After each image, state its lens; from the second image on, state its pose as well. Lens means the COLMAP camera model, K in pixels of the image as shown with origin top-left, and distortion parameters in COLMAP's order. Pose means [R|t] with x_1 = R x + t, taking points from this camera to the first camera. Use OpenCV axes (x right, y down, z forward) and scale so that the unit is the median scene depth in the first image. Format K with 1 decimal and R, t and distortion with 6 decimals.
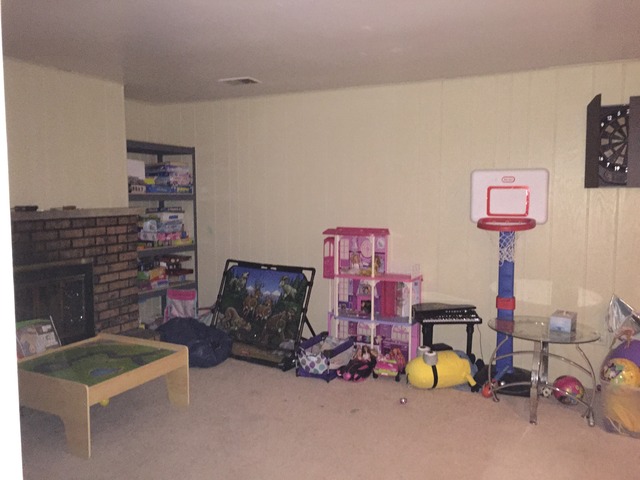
lens RADIAL K [[556.3, 0, 320.3], [0, 556.3, 235.2], [0, 0, 1]] dist [0.140151, -0.004635]
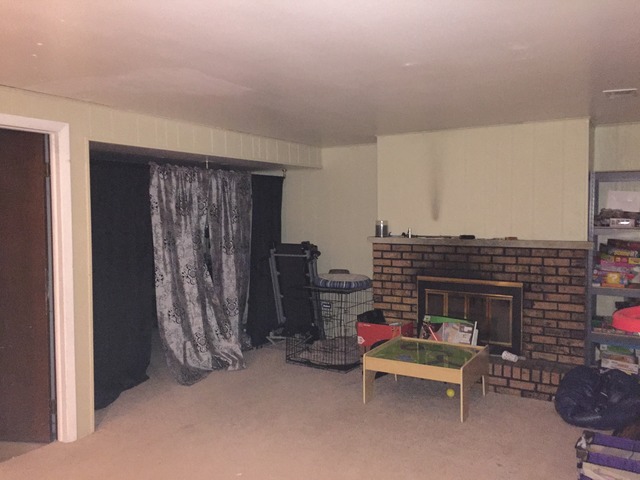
lens RADIAL K [[556.3, 0, 320.5], [0, 556.3, 241.4], [0, 0, 1]] dist [0.140151, -0.004635]
pose [[-0.012635, 0.059383, -0.998155, 0.710639], [-0.080338, 0.994948, 0.060209, -0.077558], [0.996688, 0.080950, -0.007800, 0.593454]]
